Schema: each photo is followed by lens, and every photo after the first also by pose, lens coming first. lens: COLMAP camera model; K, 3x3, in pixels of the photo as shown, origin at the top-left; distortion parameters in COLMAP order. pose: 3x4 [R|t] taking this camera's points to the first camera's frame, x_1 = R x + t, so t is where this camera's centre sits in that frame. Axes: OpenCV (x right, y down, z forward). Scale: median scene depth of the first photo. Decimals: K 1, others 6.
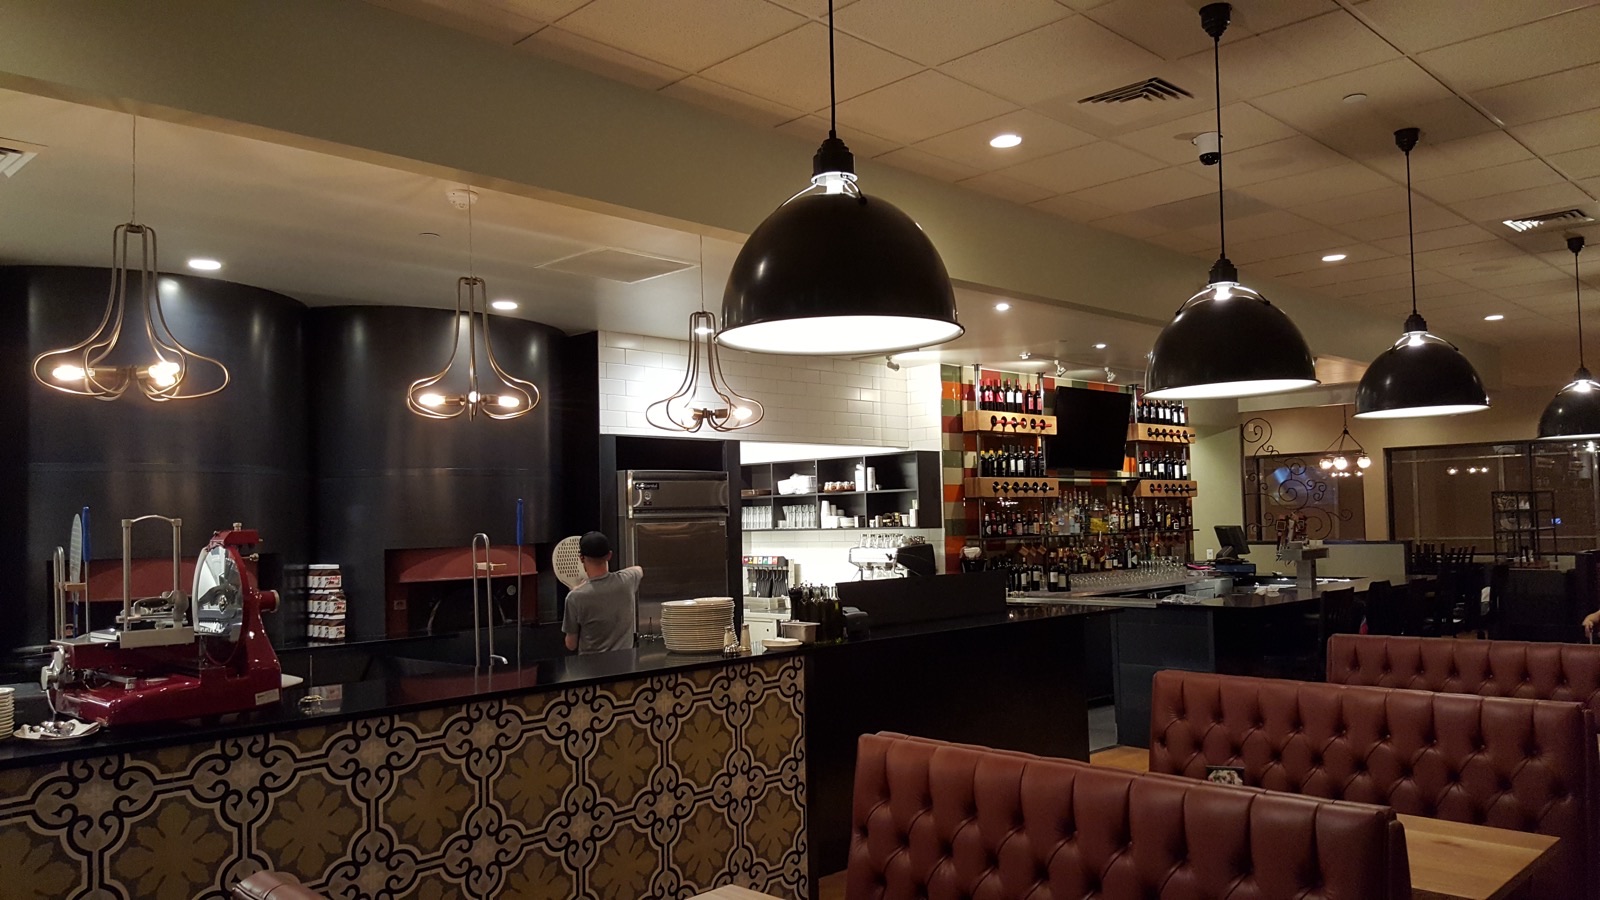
lens RADIAL K [[1195.1, 0, 780.3], [0, 1195.1, 475.4], [0, 0, 1]] dist [0.109813, -0.169055]
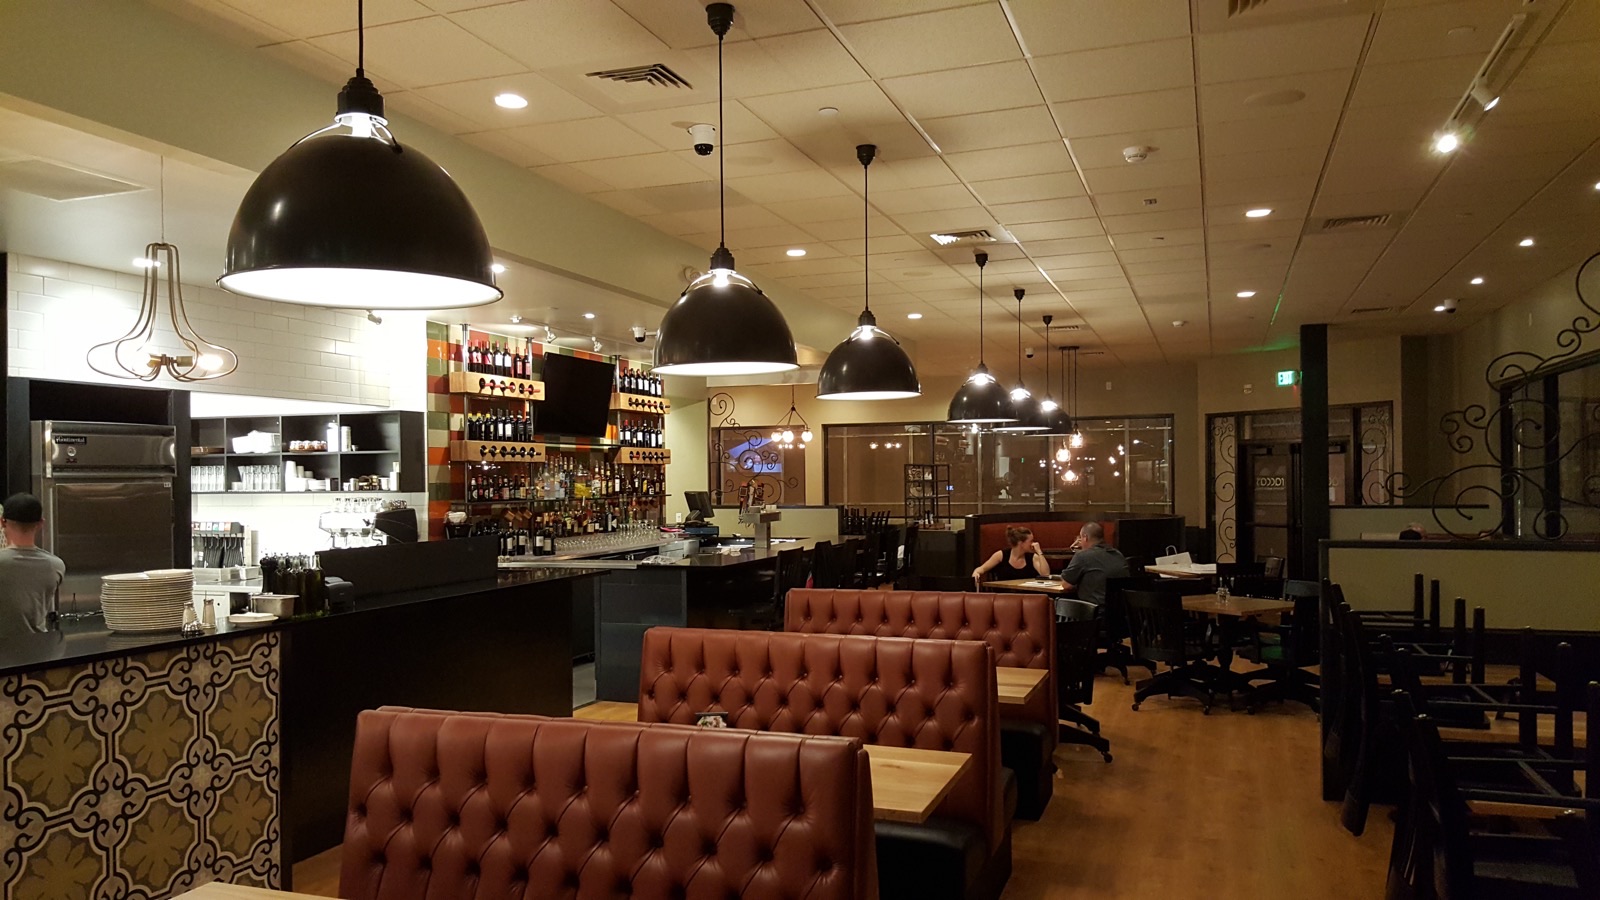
lens RADIAL K [[1195.1, 0, 778.3], [0, 1195.1, 481.3], [0, 0, 1]] dist [0.109813, -0.169055]
pose [[0.908322, 0.012868, 0.418074, -0.012690], [-0.027590, 0.999193, 0.029189, -0.000857], [-0.417361, -0.038048, 0.907944, -0.000163]]
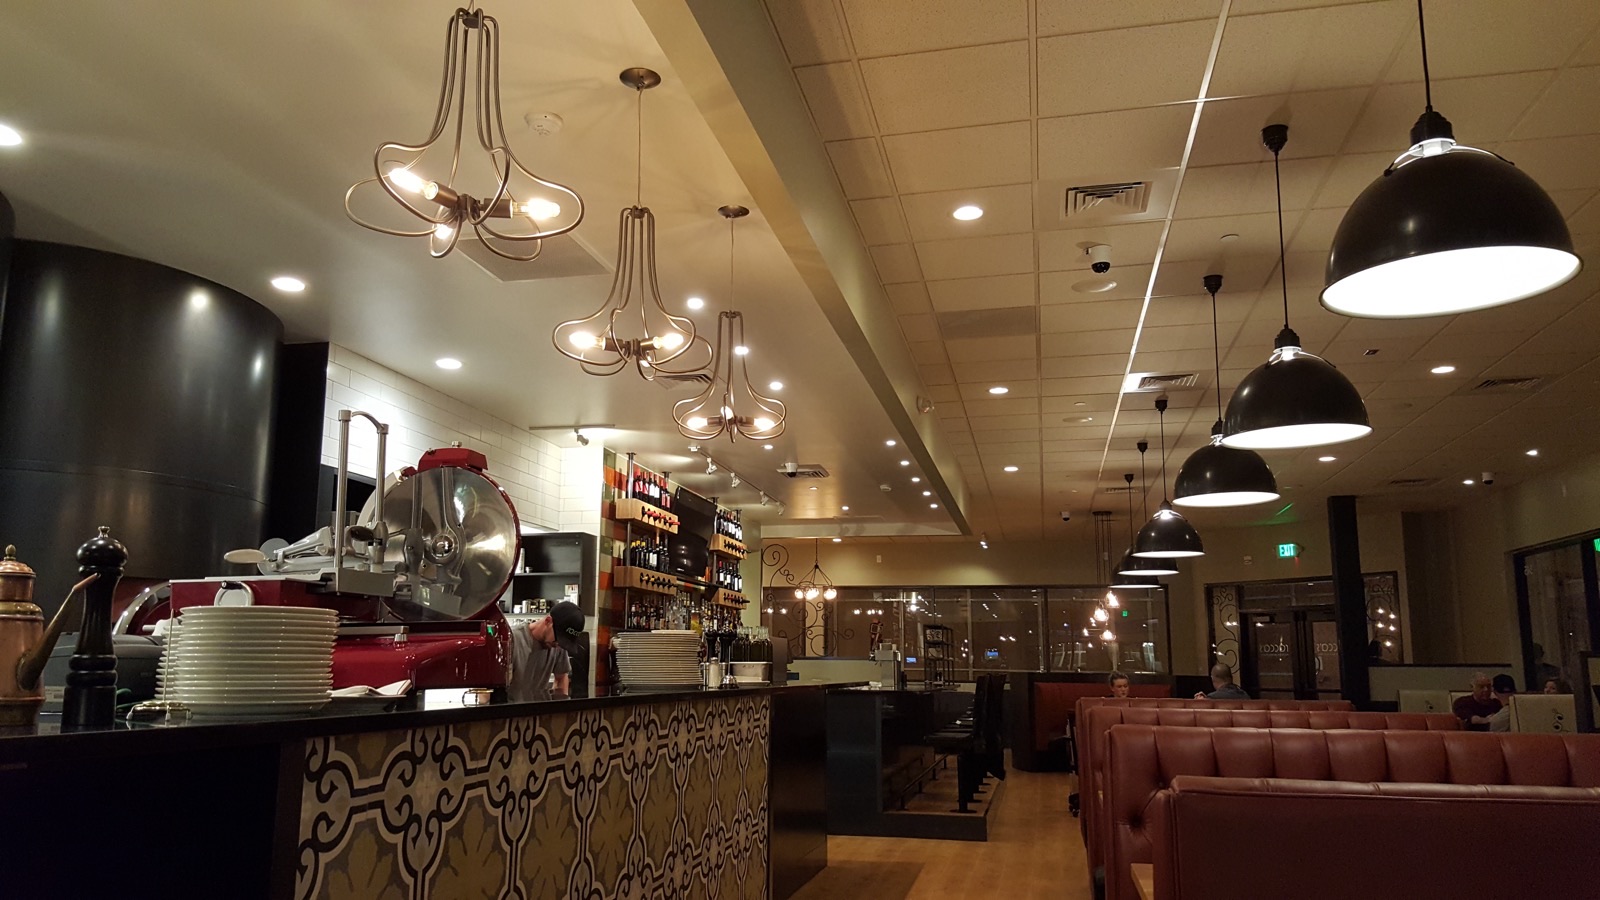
lens RADIAL K [[1195.1, 0, 777.0], [0, 1195.1, 468.2], [0, 0, 1]] dist [0.109813, -0.169055]
pose [[0.845947, 0.116680, 0.520345, -0.248224], [-0.047309, 0.988342, -0.144711, 0.057405], [-0.531164, 0.097801, 0.841605, 0.101629]]
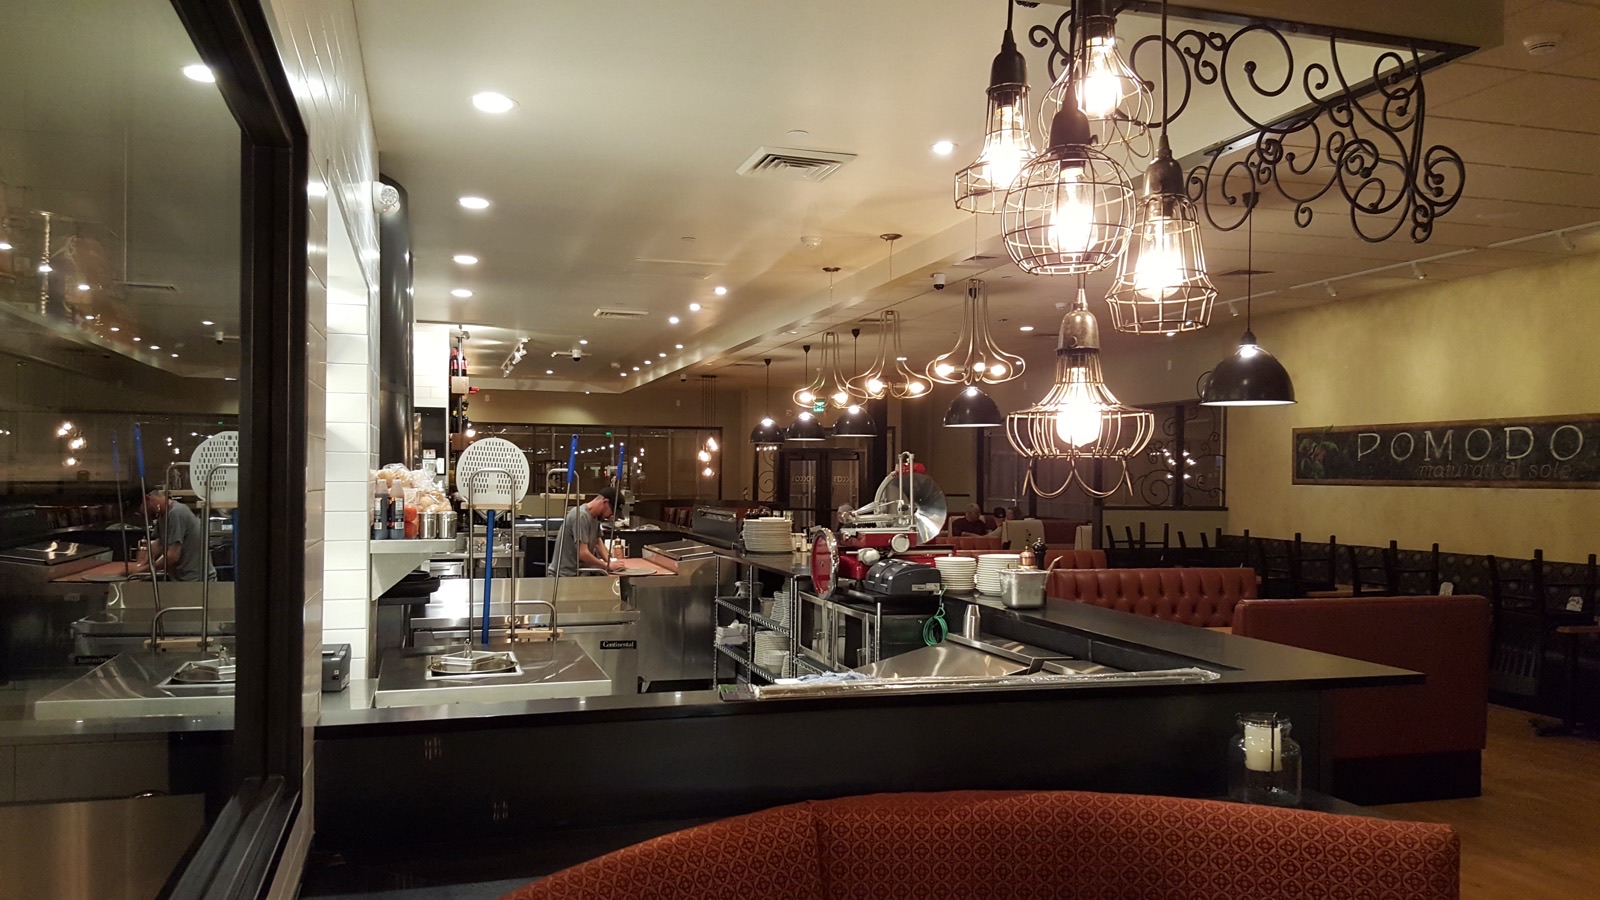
lens RADIAL K [[1199.4, 0, 791.5], [0, 1199.4, 452.6], [0, 0, 1]] dist [0.000091, 0.000095]
pose [[0.476810, 0.043476, 0.877931, -0.709578], [-0.054108, 0.998334, -0.020053, 0.026282], [-0.877340, -0.037942, 0.478368, 0.142218]]
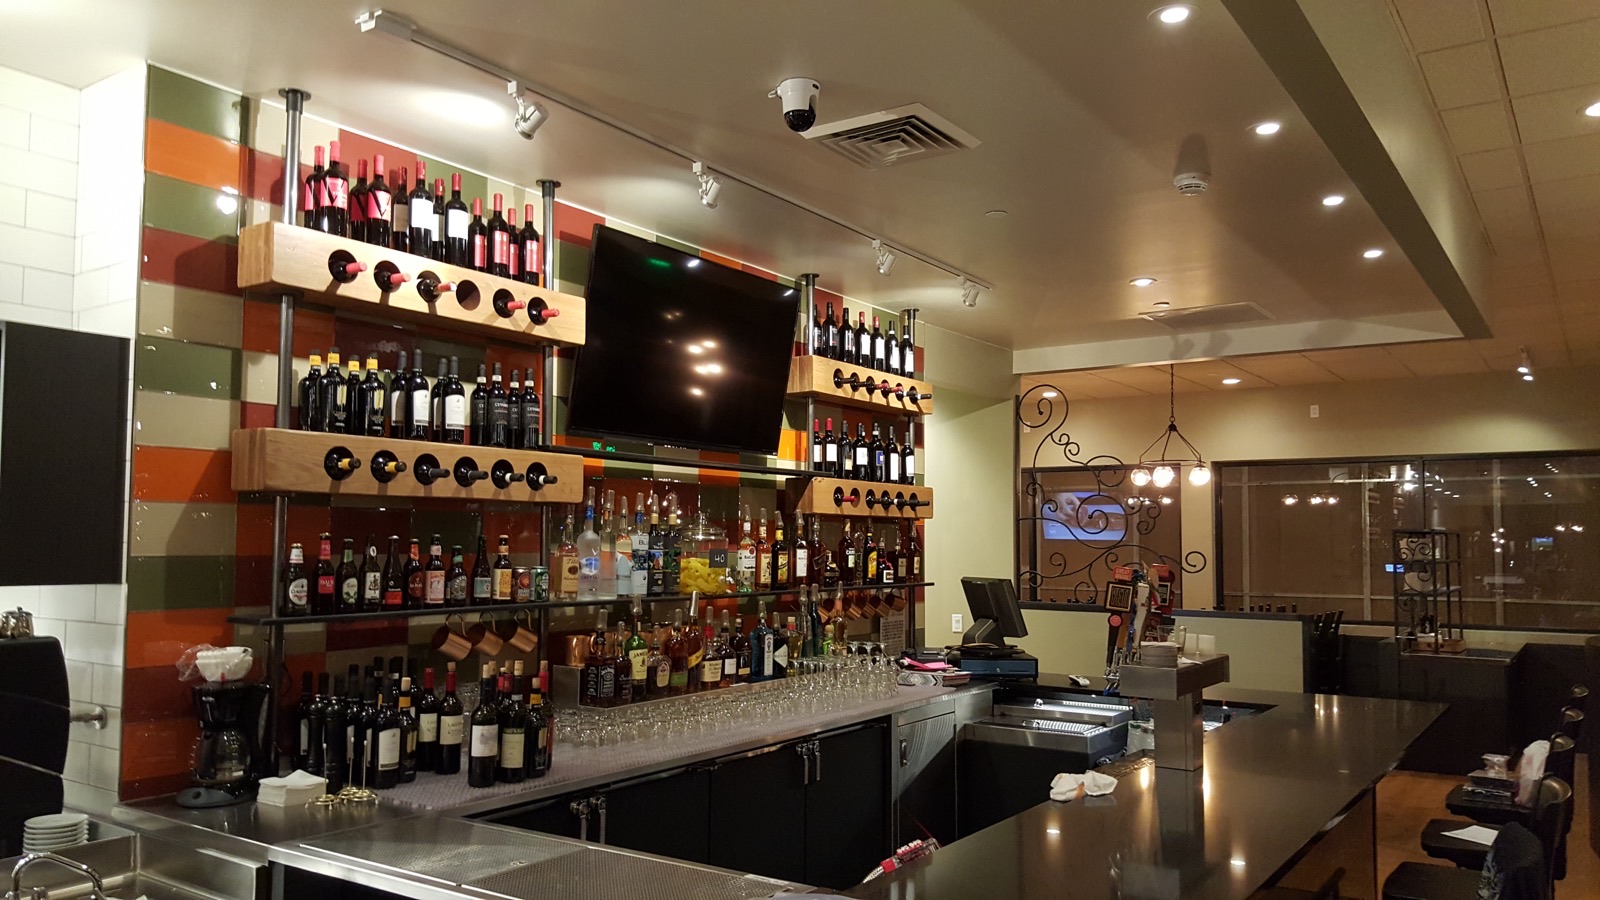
lens RADIAL K [[1195.1, 0, 772.8], [0, 1195.1, 479.5], [0, 0, 1]] dist [0.109813, -0.169055]
pose [[0.984702, 0.039706, 0.169664, 0.240978], [-0.037211, 0.999148, -0.017865, 0.015838], [-0.170229, 0.011279, 0.985340, 0.643756]]
